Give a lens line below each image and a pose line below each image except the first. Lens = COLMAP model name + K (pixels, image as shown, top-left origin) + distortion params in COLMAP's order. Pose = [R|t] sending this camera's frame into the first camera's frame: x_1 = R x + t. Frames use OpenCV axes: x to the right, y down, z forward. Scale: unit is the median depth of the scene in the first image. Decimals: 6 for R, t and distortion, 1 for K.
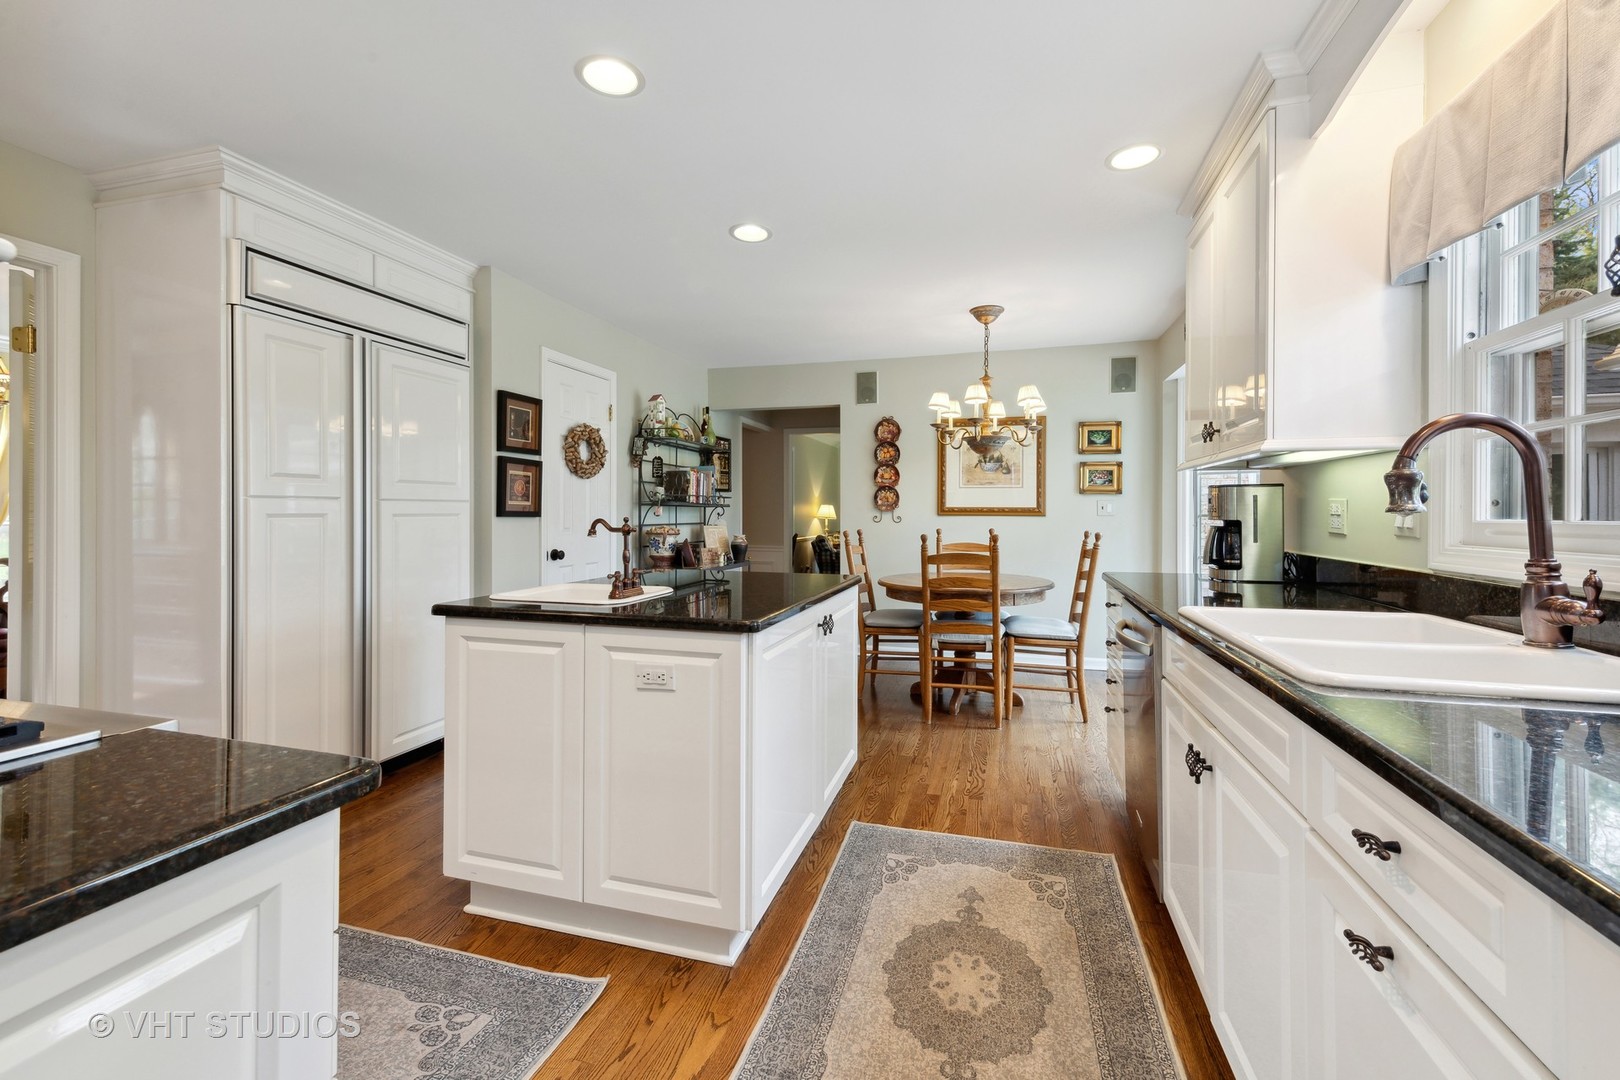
lens RADIAL K [[634.9, 0, 802.0], [0, 634.9, 509.6], [0, 0, 1]] dist [-0.006257, 0.002660]
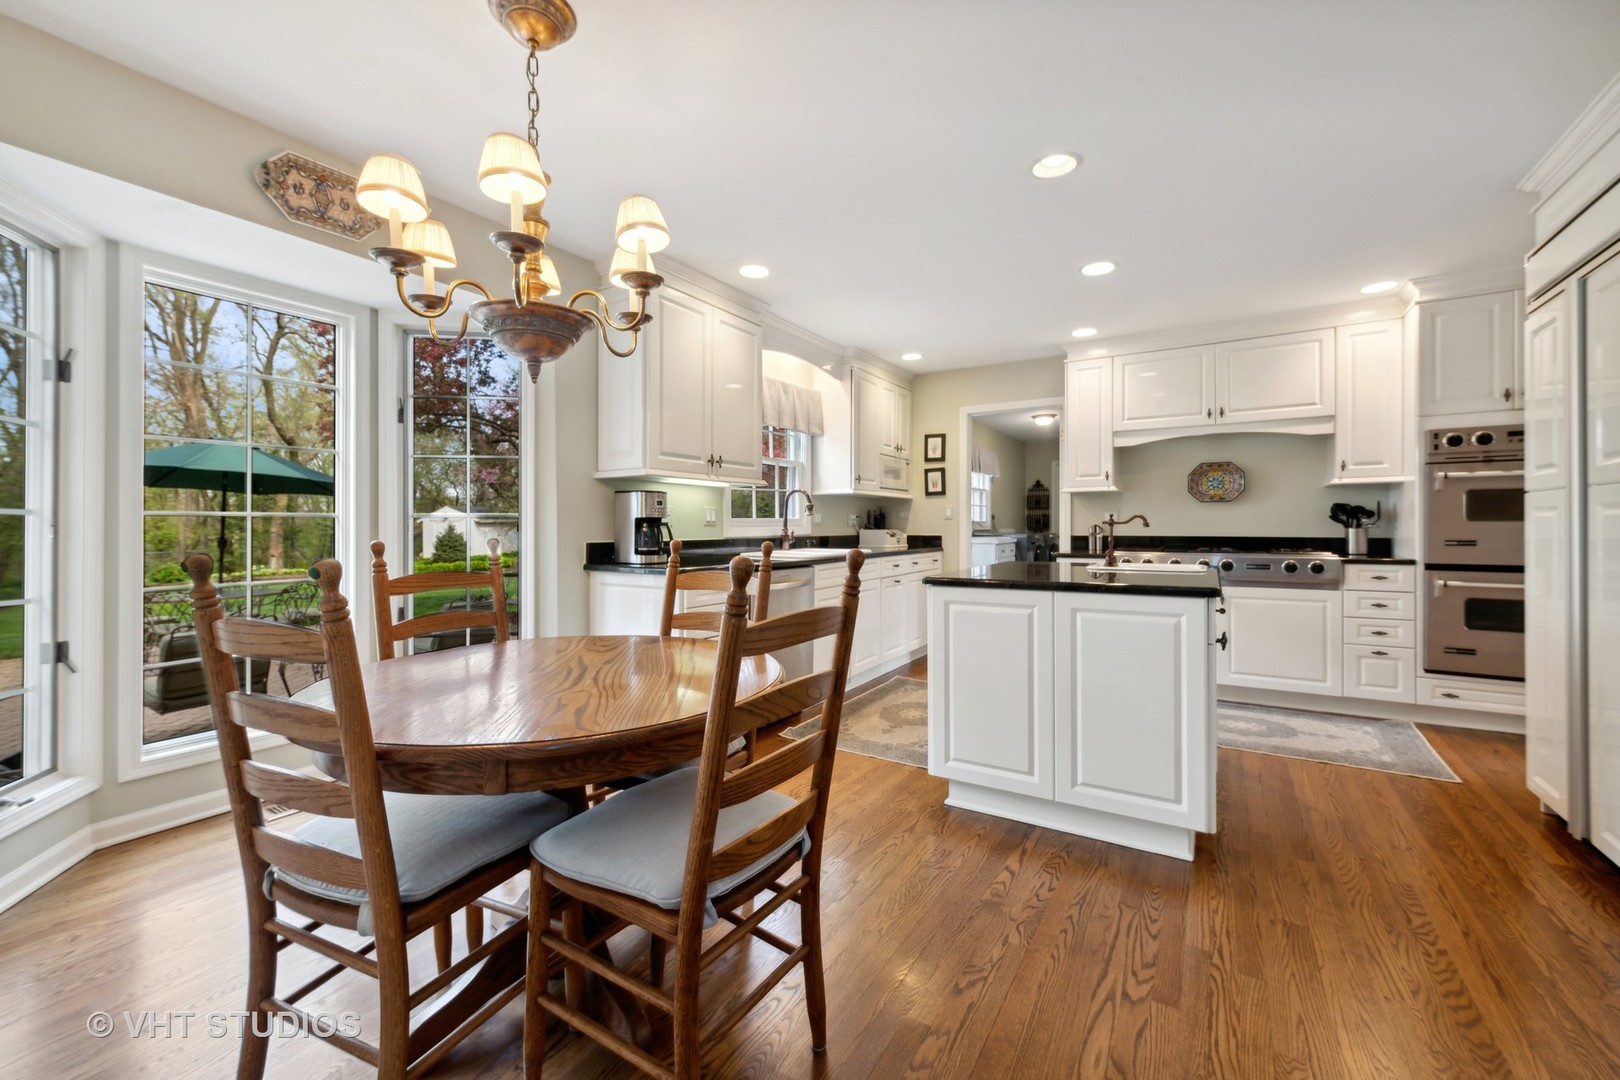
lens RADIAL K [[634.9, 0, 806.8], [0, 634.9, 536.1], [0, 0, 1]] dist [-0.006257, 0.002660]
pose [[-0.961985, -0.005811, 0.273040, 0.005051], [-0.003160, 0.999944, 0.010148, 0.077946], [-0.273083, 0.008900, -0.961949, 4.174531]]
